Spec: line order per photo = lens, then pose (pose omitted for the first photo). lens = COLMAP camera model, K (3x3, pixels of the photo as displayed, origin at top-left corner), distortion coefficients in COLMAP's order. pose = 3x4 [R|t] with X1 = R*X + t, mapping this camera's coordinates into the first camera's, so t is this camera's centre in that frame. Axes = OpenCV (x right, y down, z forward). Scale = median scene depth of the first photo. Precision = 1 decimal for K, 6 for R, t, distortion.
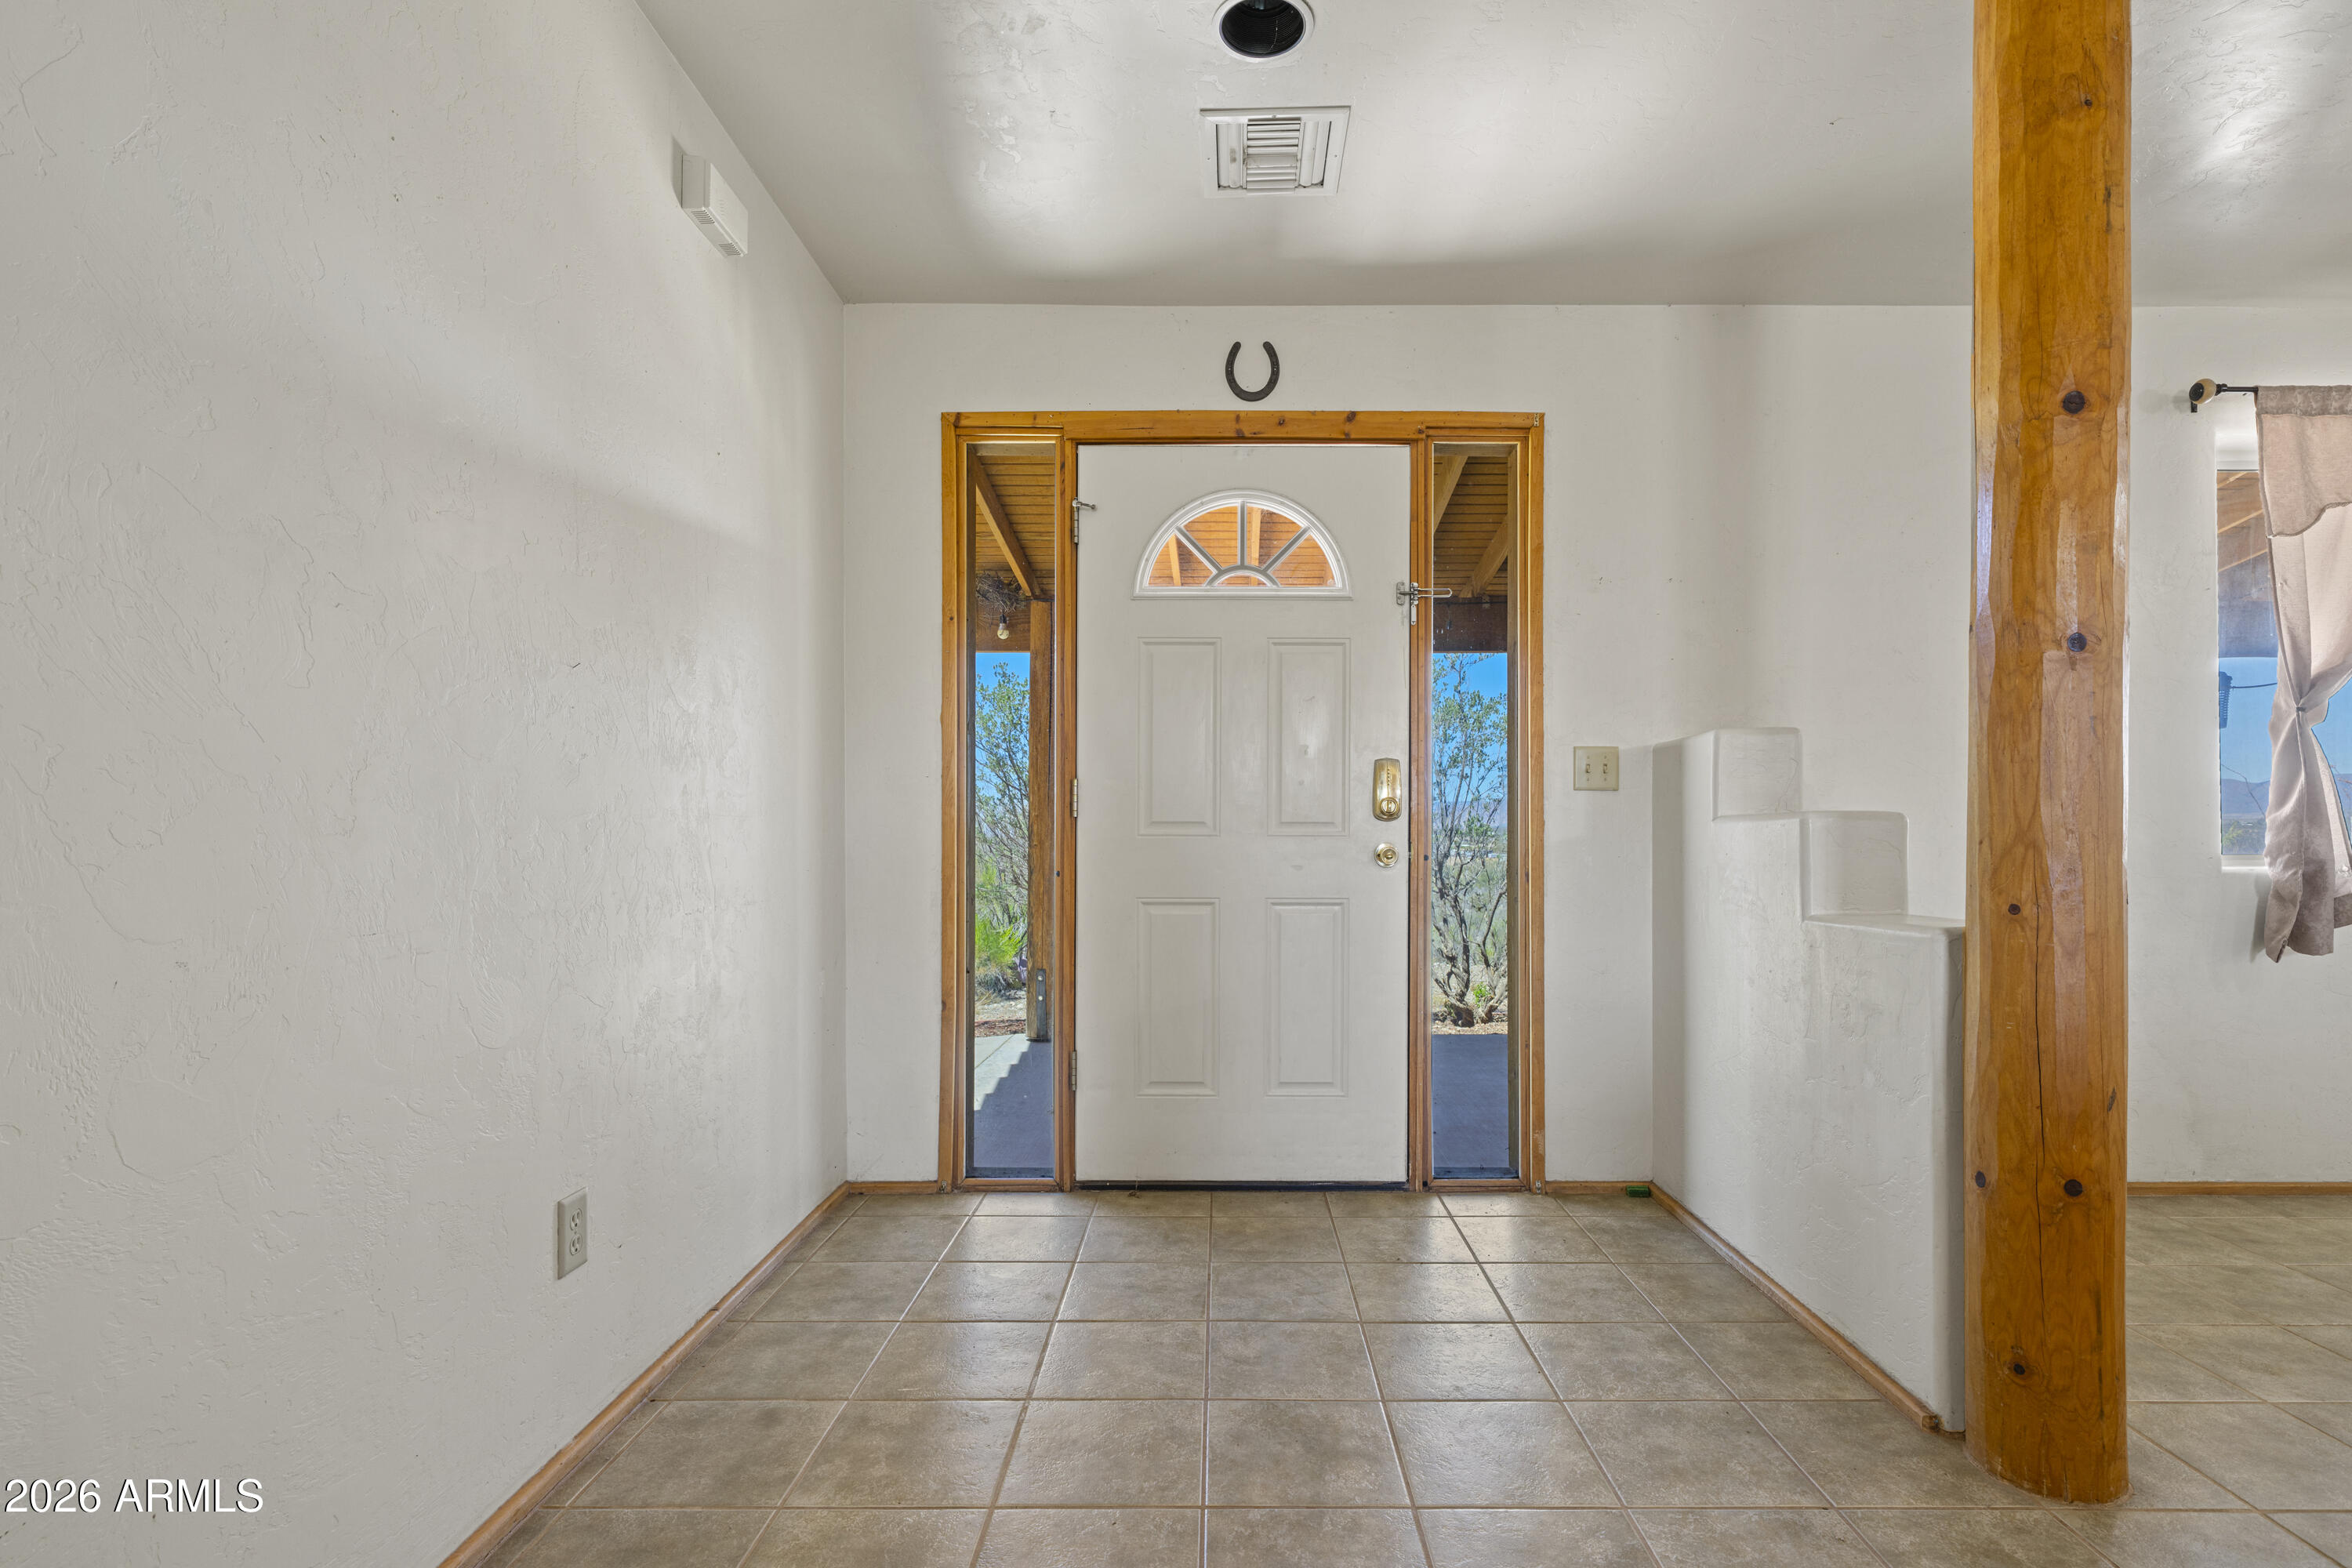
lens RADIAL K [[1116.4, 0, 1228.4], [0, 1116.4, 832.2], [0, 0, 1]] dist [0.000253, 0.000150]
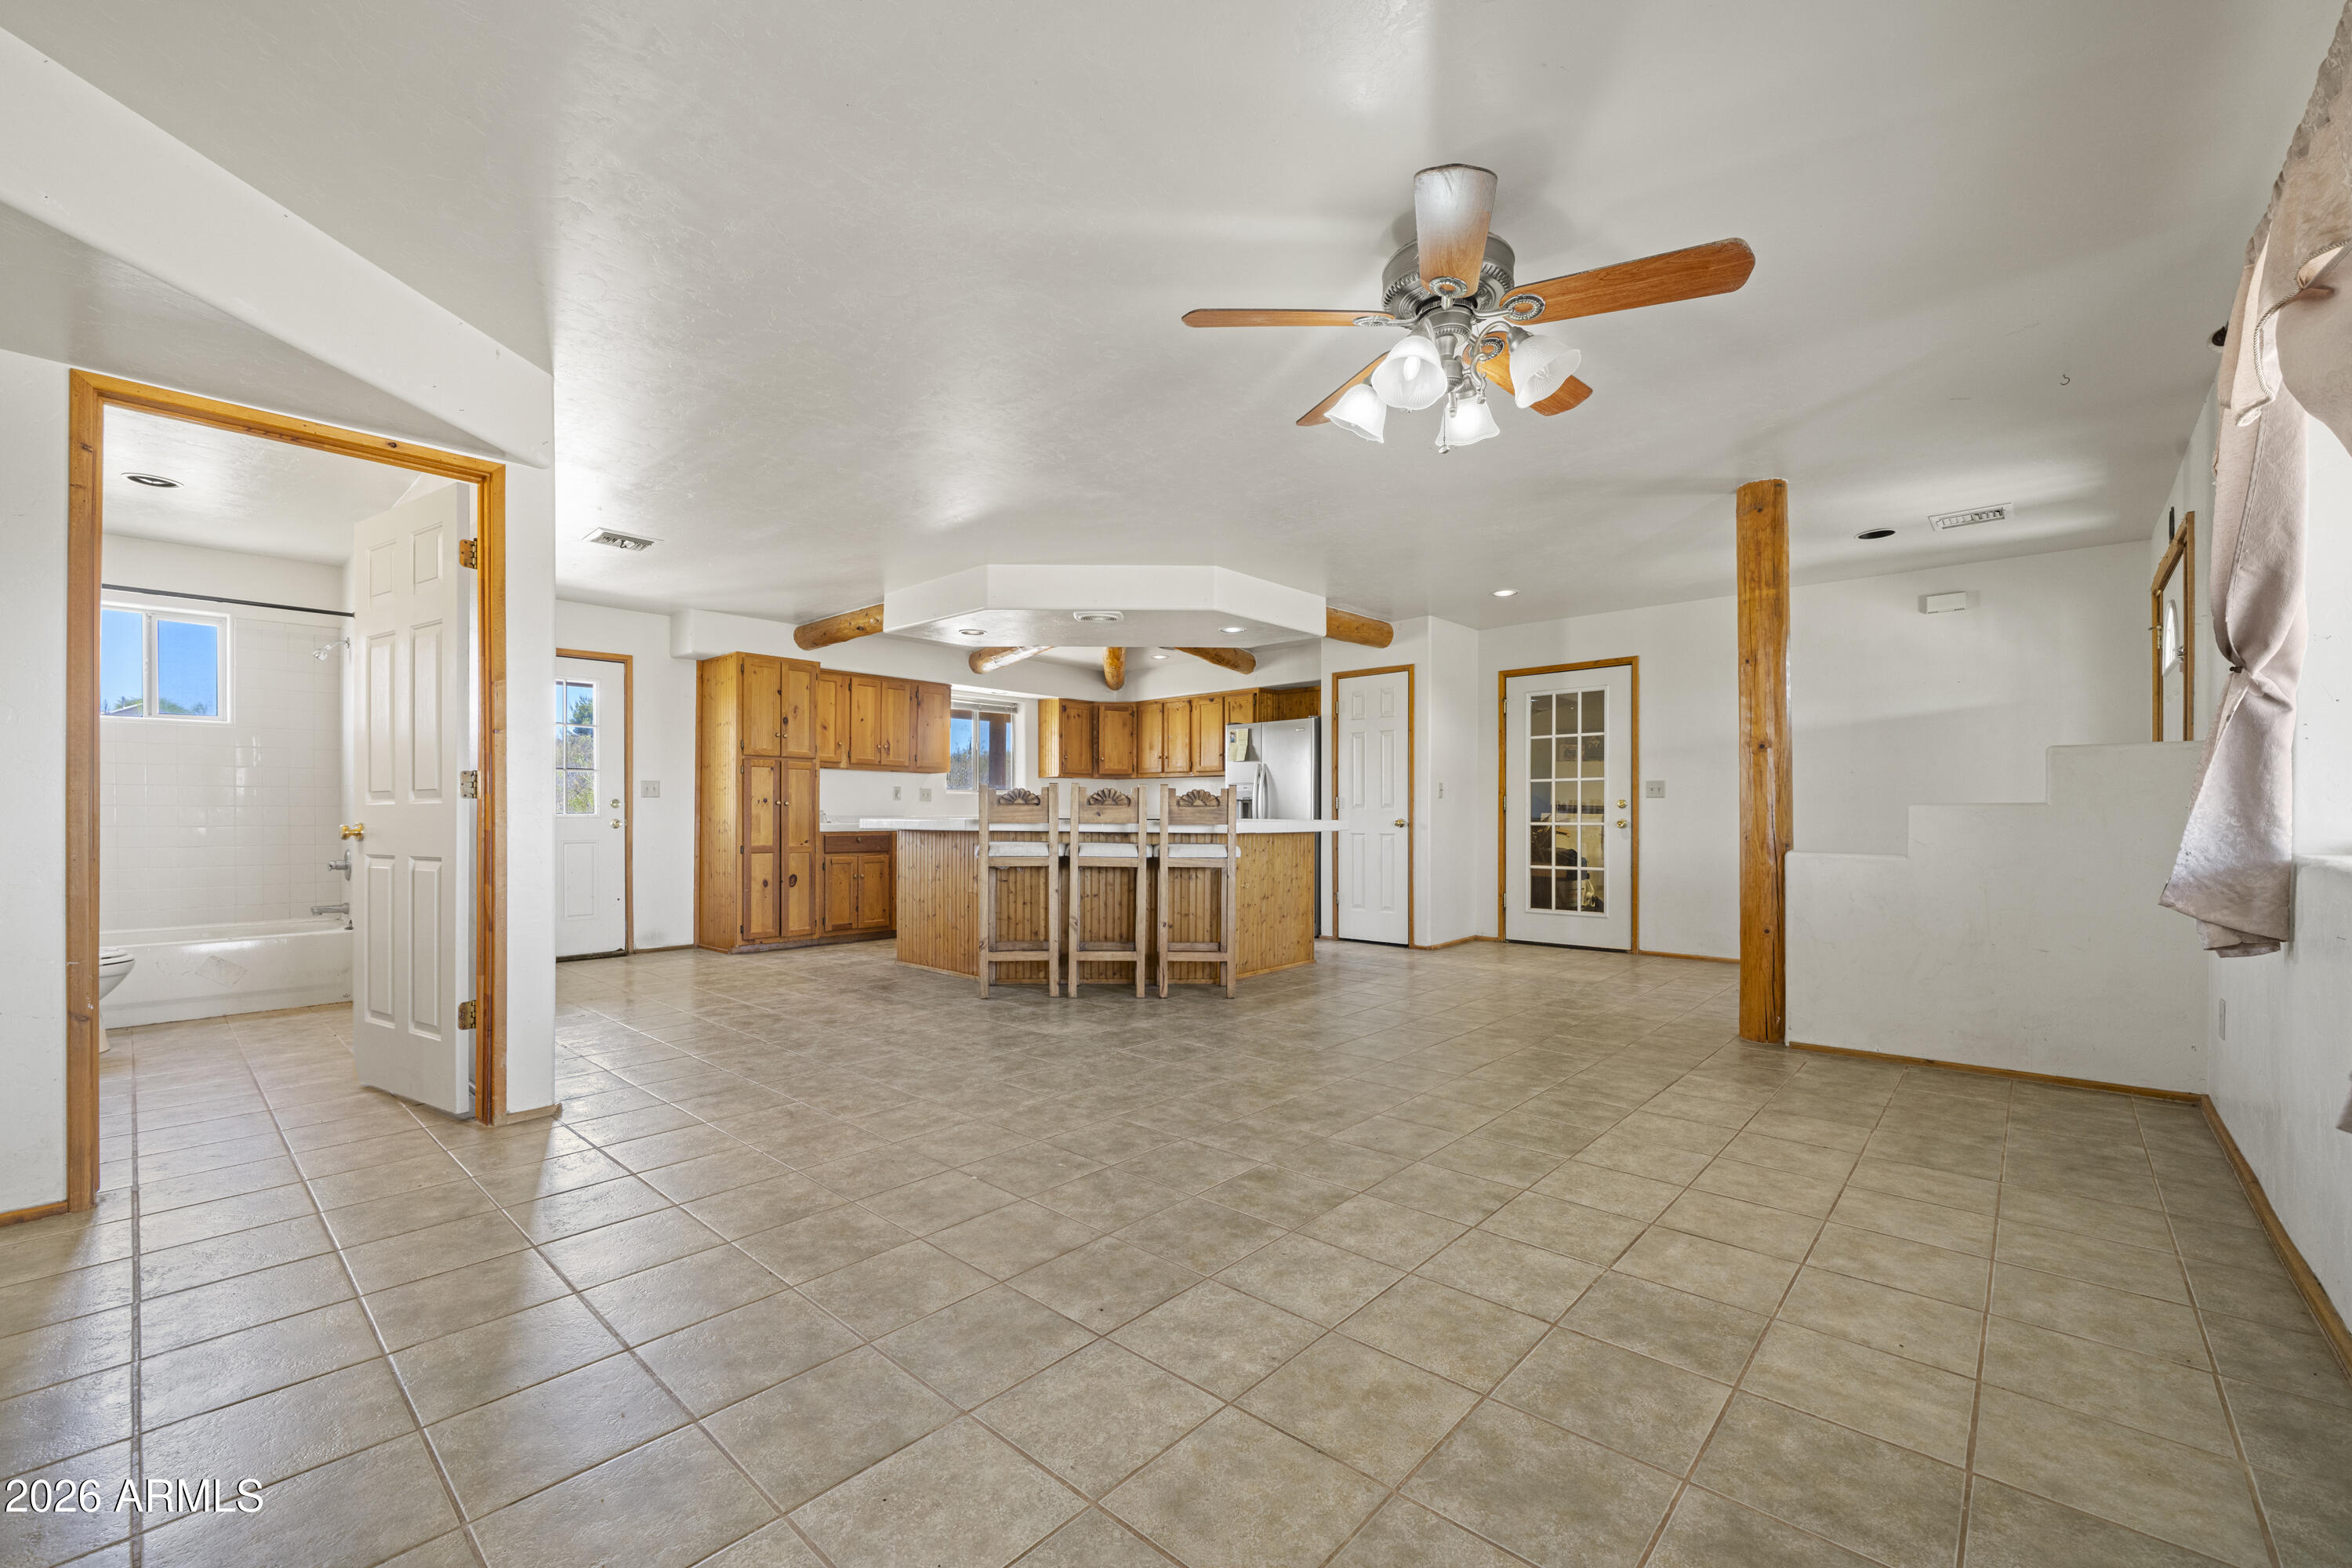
lens RADIAL K [[948.6, 0, 1171.5], [0, 948.6, 811.7], [0, 0, 1]] dist [0.000845, -0.000125]
pose [[-0.679370, -0.003446, -0.733788, 2.085819], [0.001091, 0.999983, -0.005706, 0.003683], [0.733795, -0.004677, -0.679355, 0.907949]]
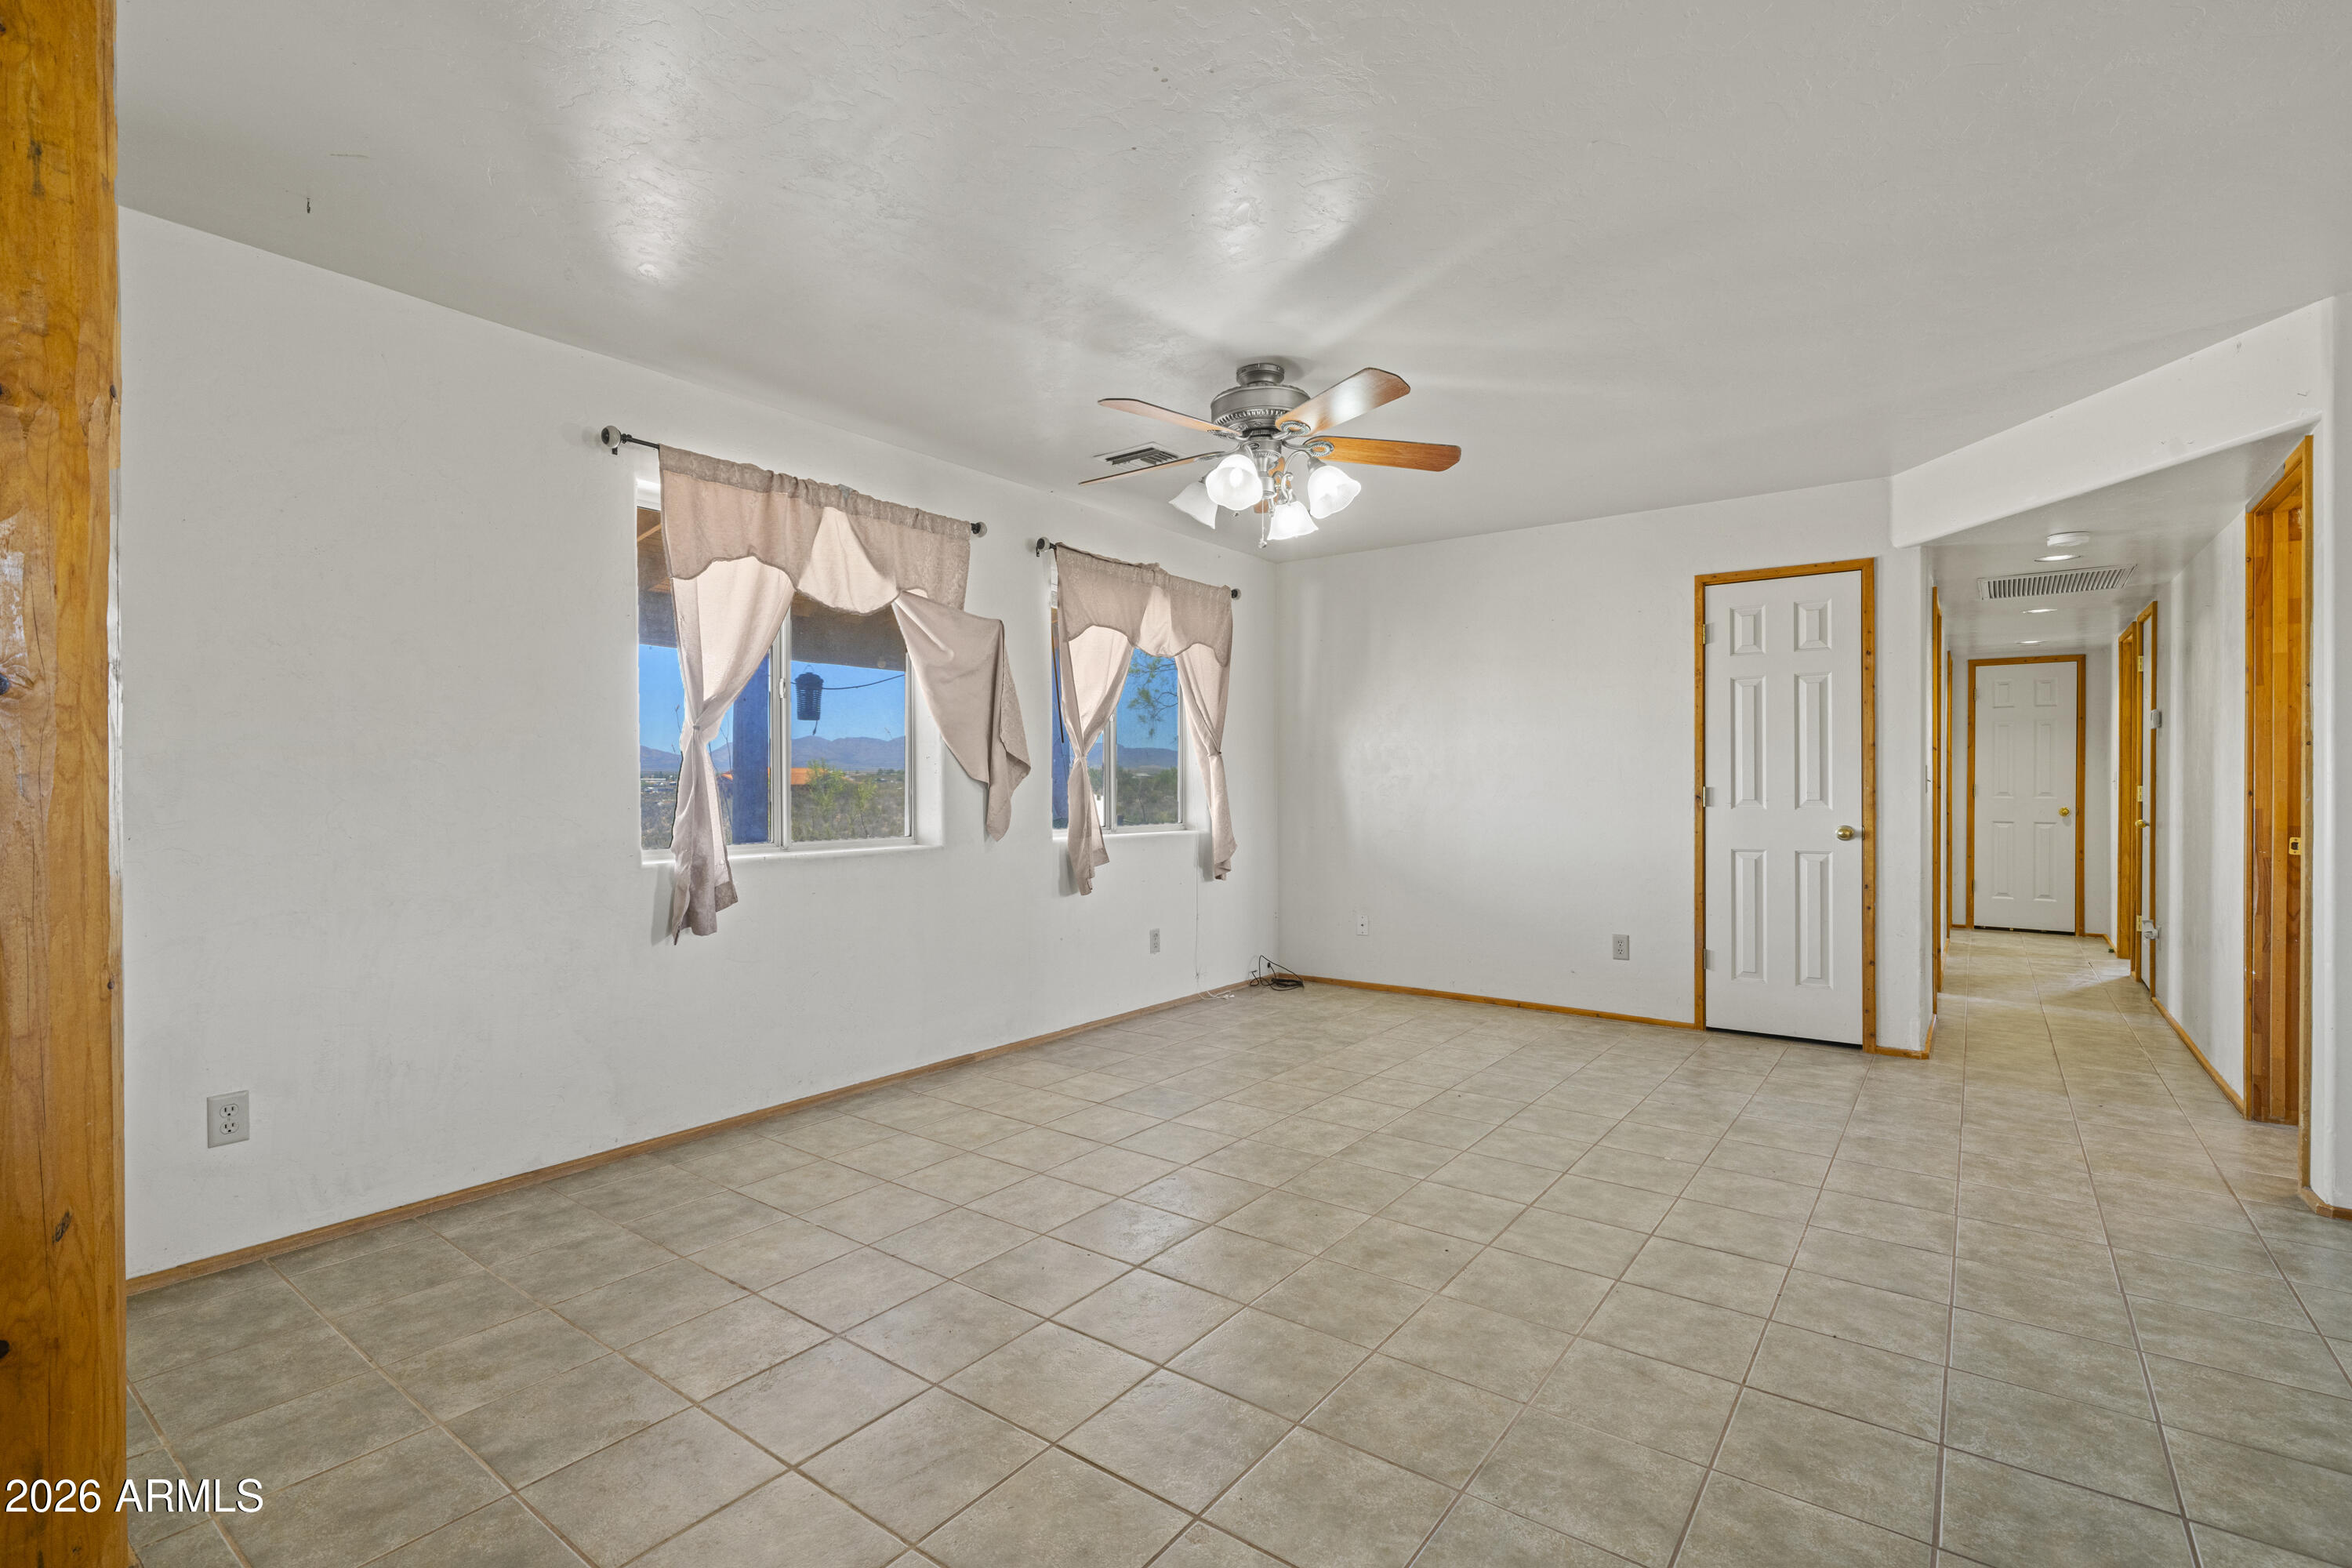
lens RADIAL K [[1075.8, 0, 1173.7], [0, 1075.8, 783.7], [0, 0, 1]] dist [-0.000609, 0.000561]
pose [[0.606159, -0.002499, 0.795339, 0.366609], [-0.000614, 0.999993, 0.003611, -0.055845], [-0.795343, -0.002677, 0.606154, -0.092038]]
